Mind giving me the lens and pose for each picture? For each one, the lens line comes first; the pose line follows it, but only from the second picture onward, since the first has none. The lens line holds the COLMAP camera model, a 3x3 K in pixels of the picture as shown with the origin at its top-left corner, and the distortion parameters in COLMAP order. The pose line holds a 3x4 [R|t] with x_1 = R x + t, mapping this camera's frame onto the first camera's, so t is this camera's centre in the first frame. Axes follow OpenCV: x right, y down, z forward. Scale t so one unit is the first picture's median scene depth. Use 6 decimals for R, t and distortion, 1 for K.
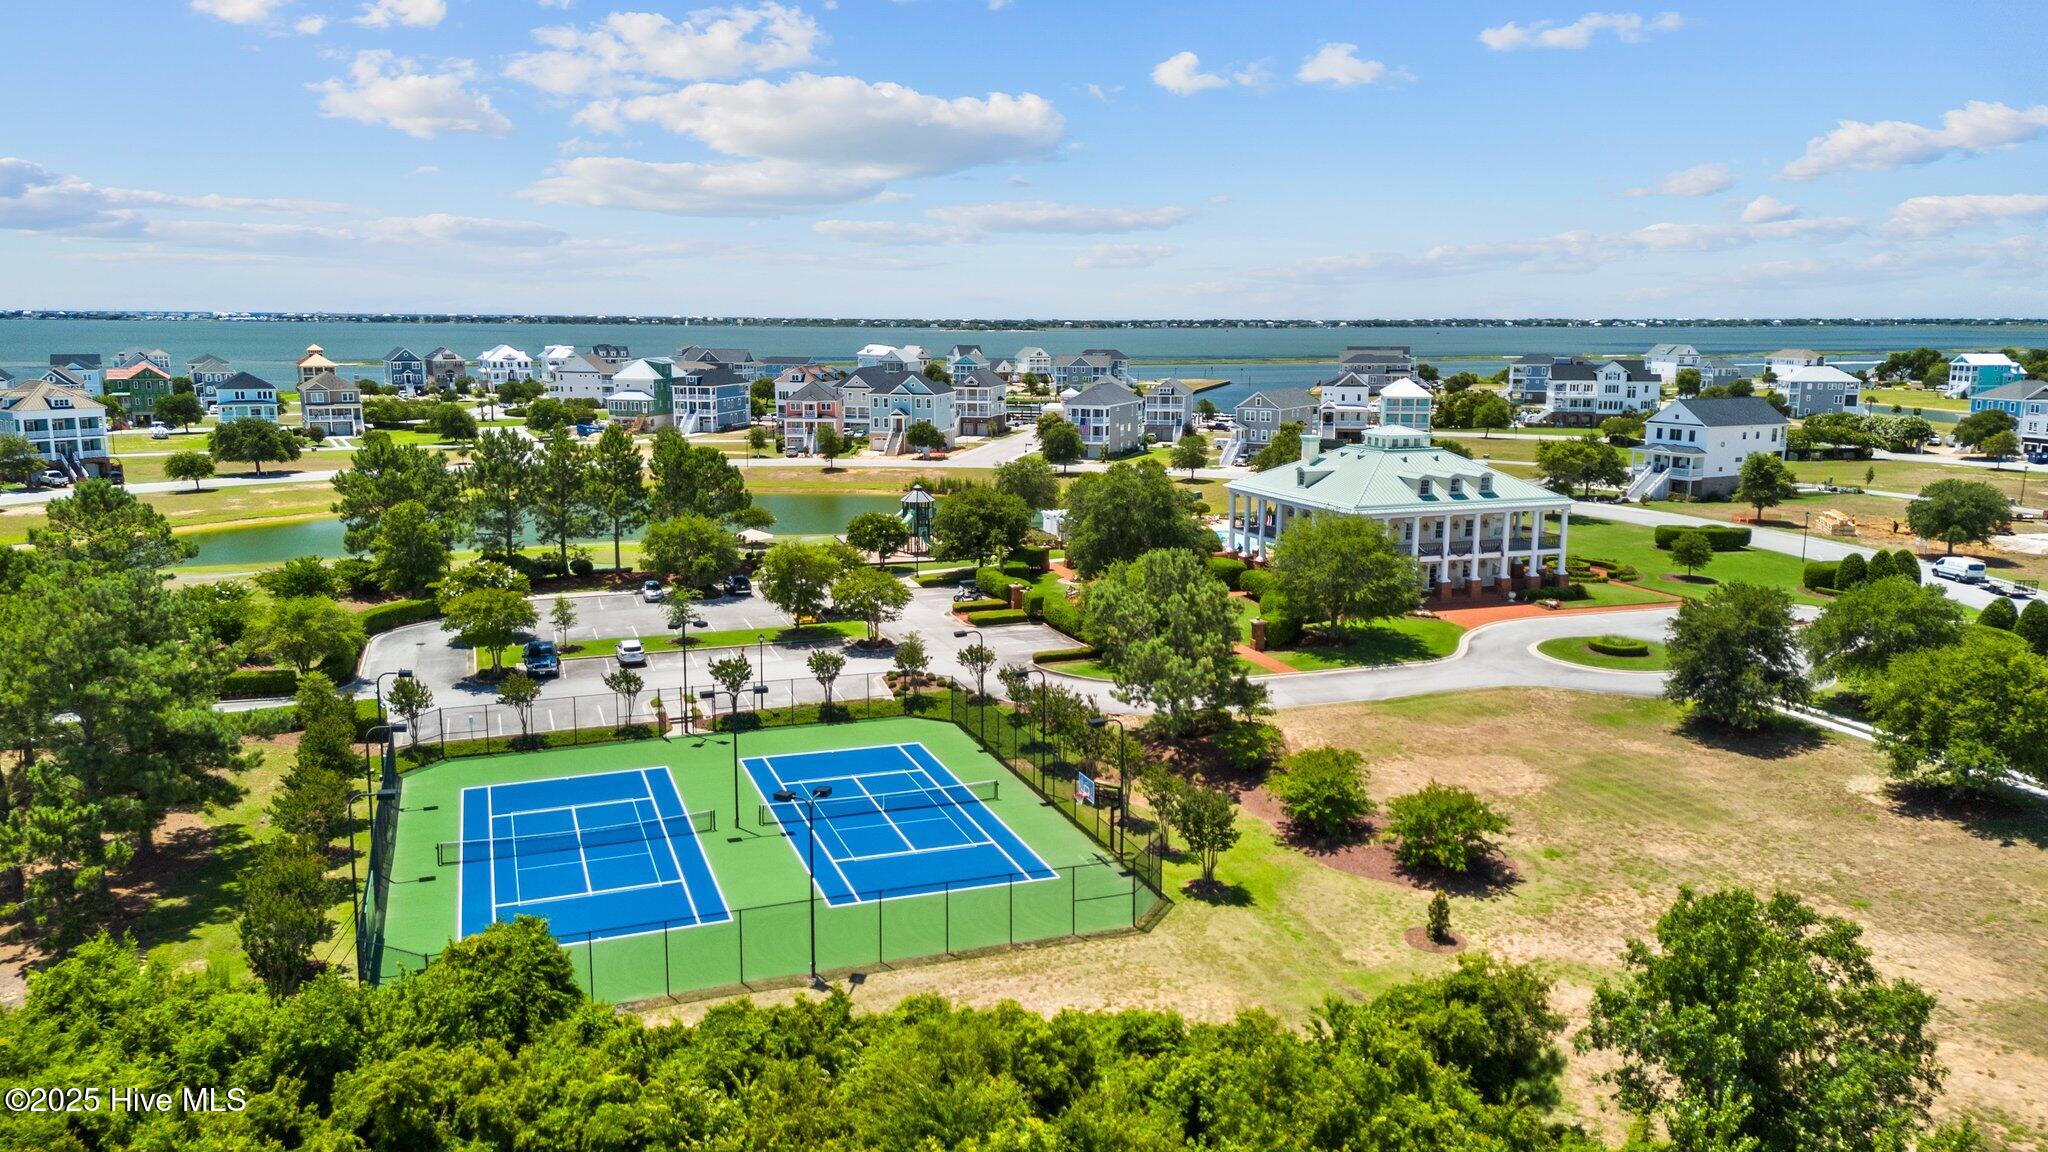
lens RADIAL K [[1492.2, 0, 1032.4], [0, 1492.2, 579.3], [0, 0, 1]] dist [0.088558, -0.088957]
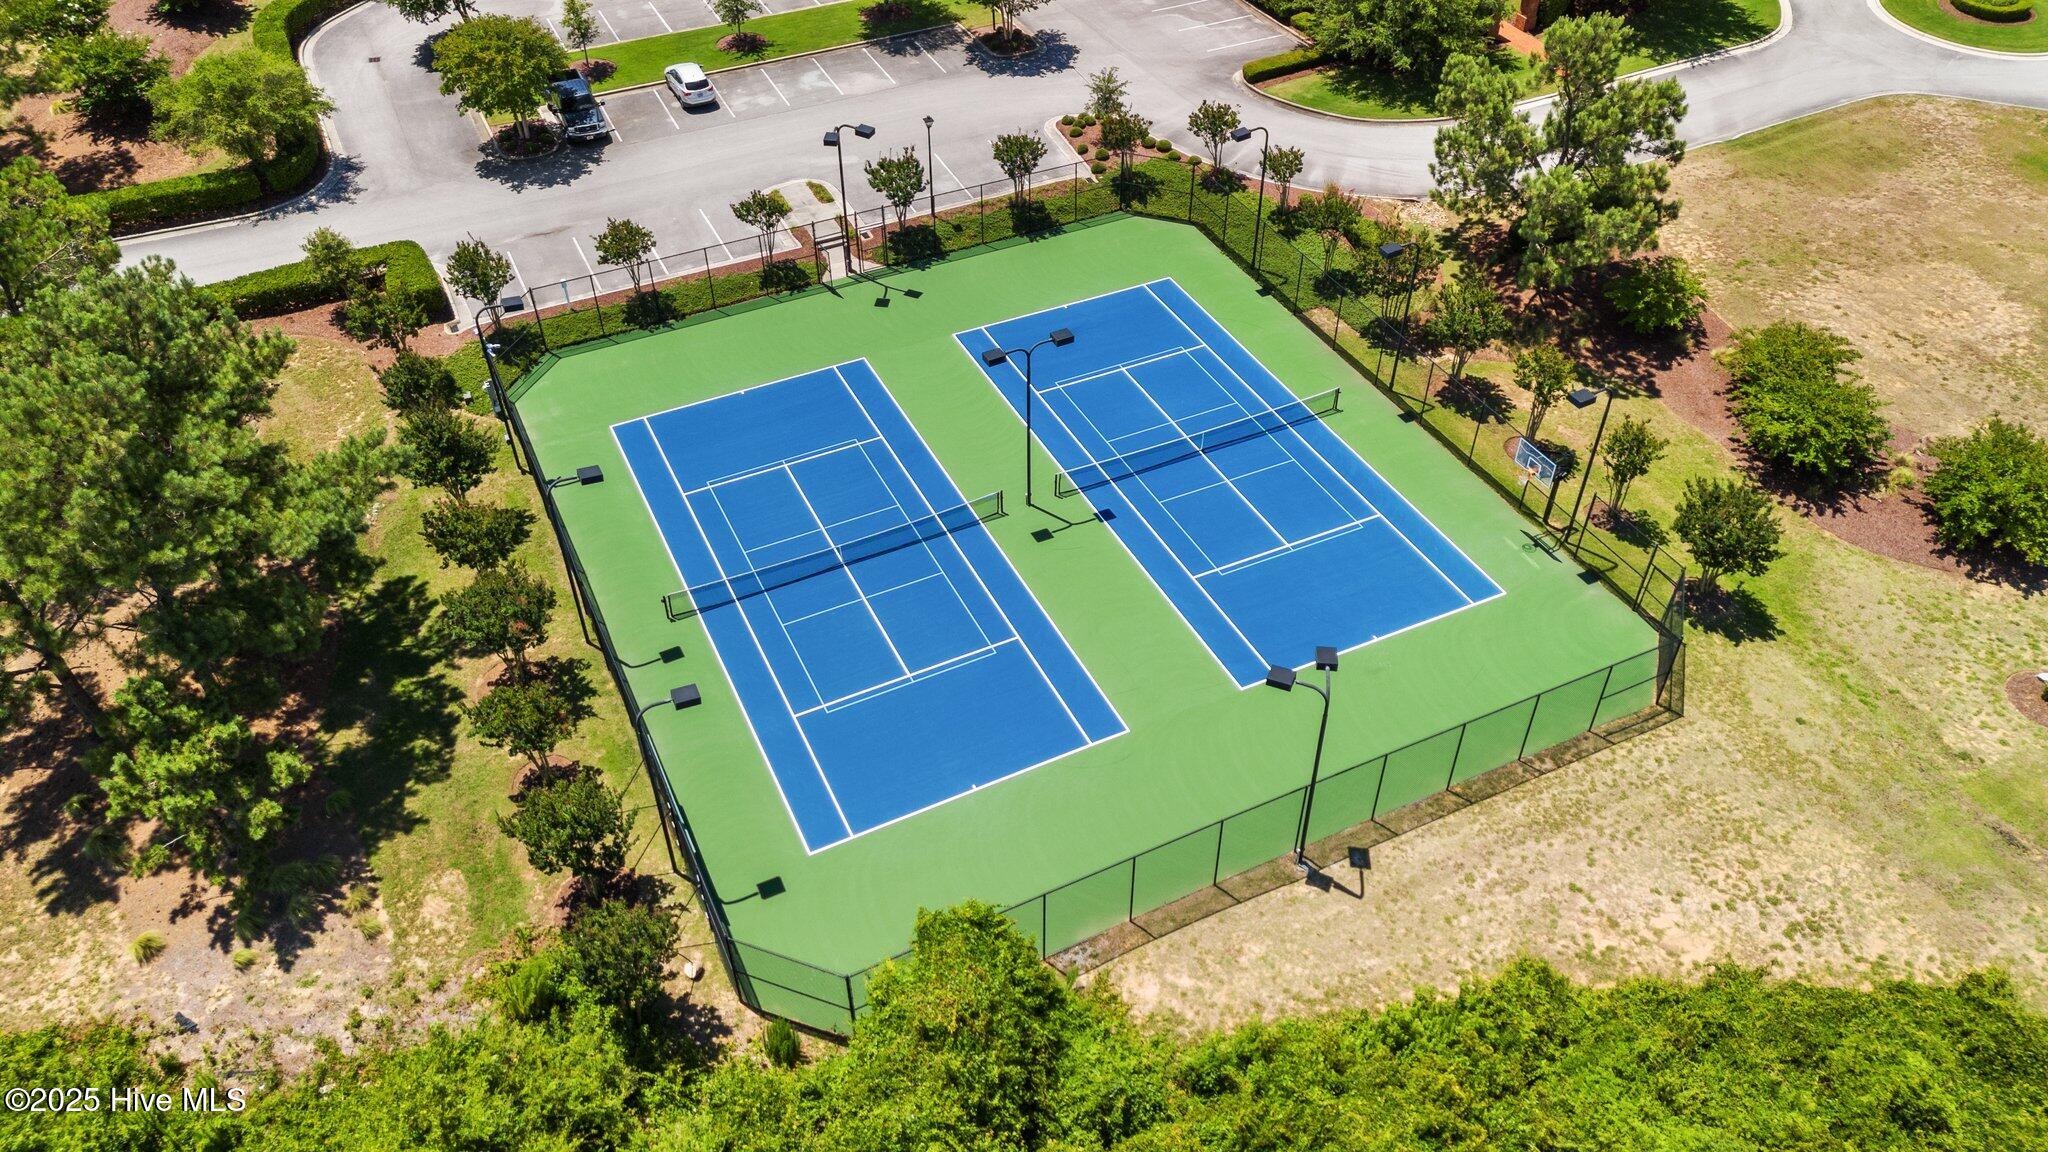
lens RADIAL K [[1492.2, 0, 1032.4], [0, 1492.2, 579.3], [0, 0, 1]] dist [0.088558, -0.088957]
pose [[0.995203, -0.072309, 0.065898, -0.146729], [0.025611, 0.842650, 0.537852, -0.120878], [-0.094420, -0.533584, 0.840460, 0.210120]]
